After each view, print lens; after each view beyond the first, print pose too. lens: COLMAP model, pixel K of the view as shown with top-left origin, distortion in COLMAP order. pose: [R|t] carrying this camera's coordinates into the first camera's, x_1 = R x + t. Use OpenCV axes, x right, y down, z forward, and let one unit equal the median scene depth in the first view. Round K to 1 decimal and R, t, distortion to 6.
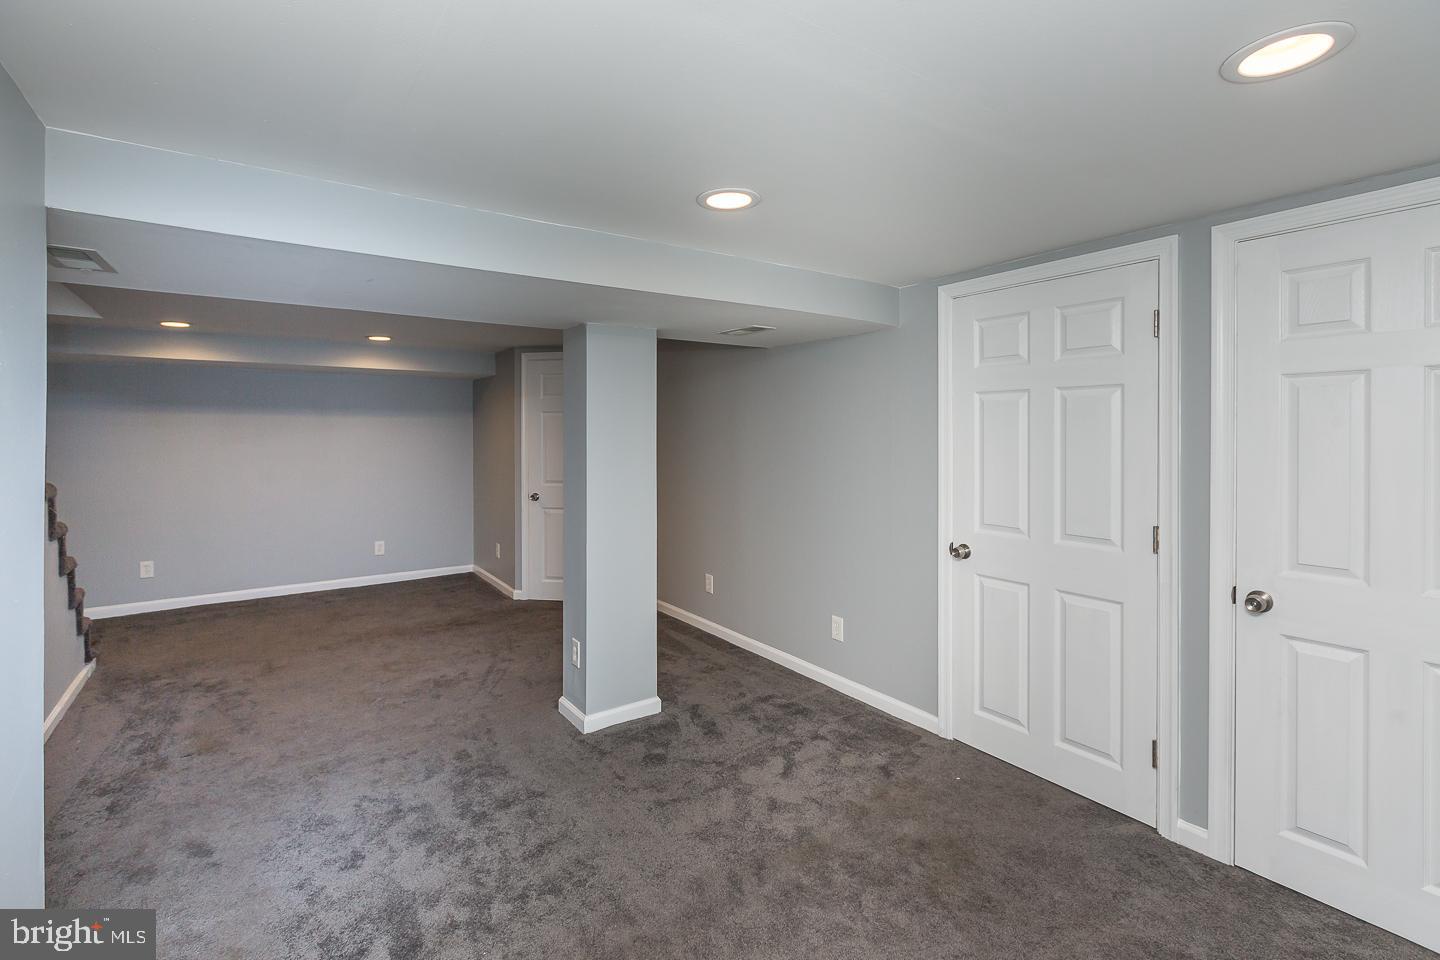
lens RADIAL K [[656.6, 0, 710.3], [0, 656.6, 436.7], [0, 0, 1]] dist [-0.001311, -0.000831]
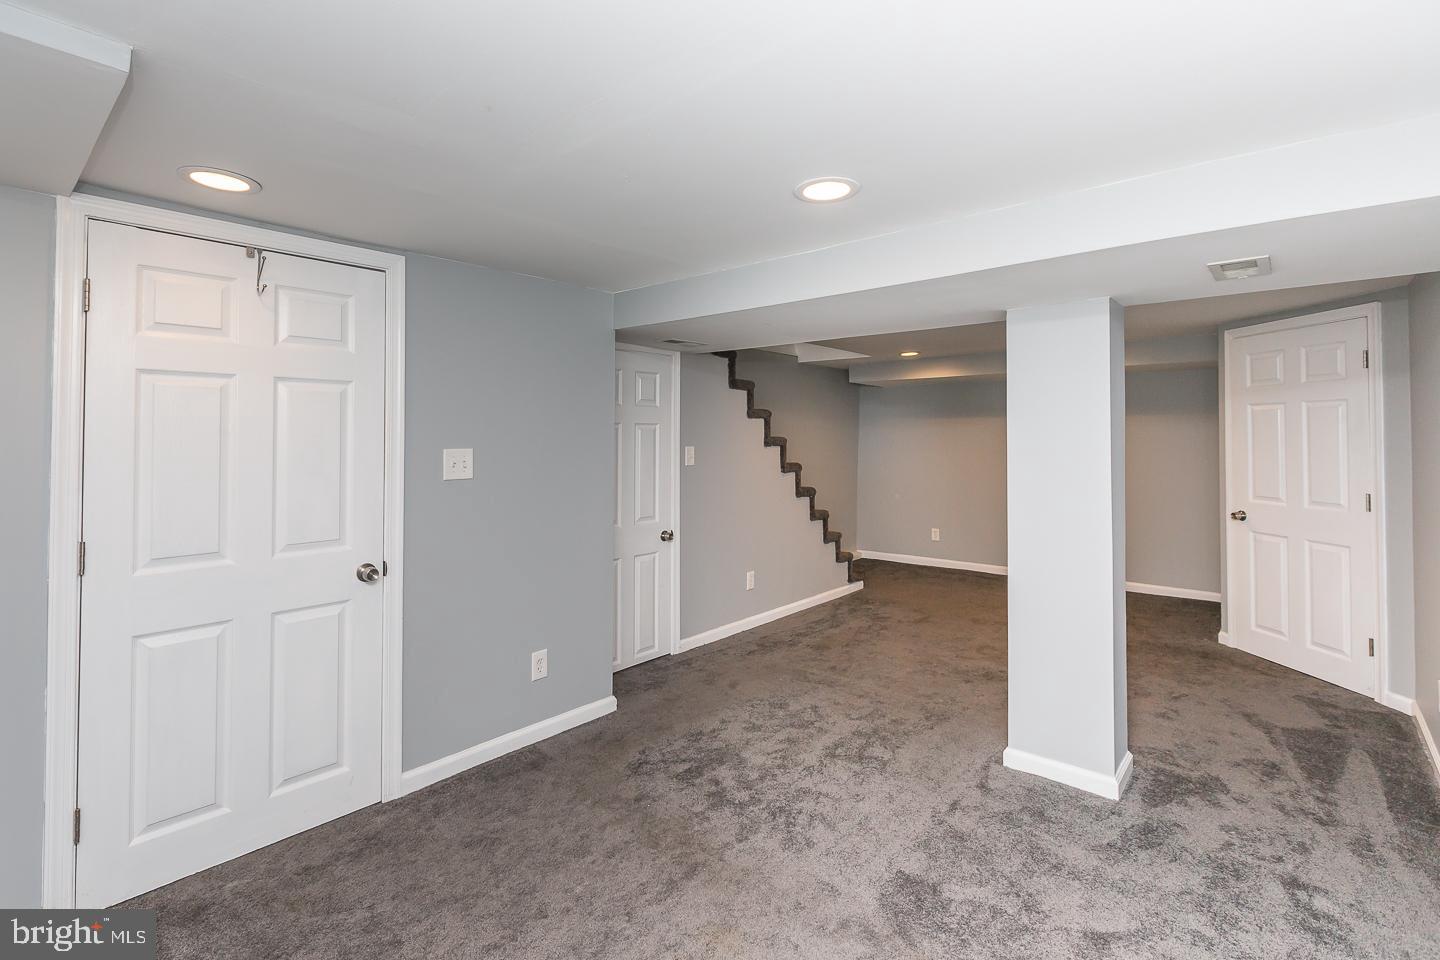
lens RADIAL K [[656.6, 0, 710.3], [0, 656.6, 436.7], [0, 0, 1]] dist [-0.001311, -0.000831]
pose [[0.237649, 0.004241, -0.971342, 0.597073], [-0.000658, 0.999991, 0.004206, -0.005500], [0.971351, -0.000360, 0.237650, 0.394578]]
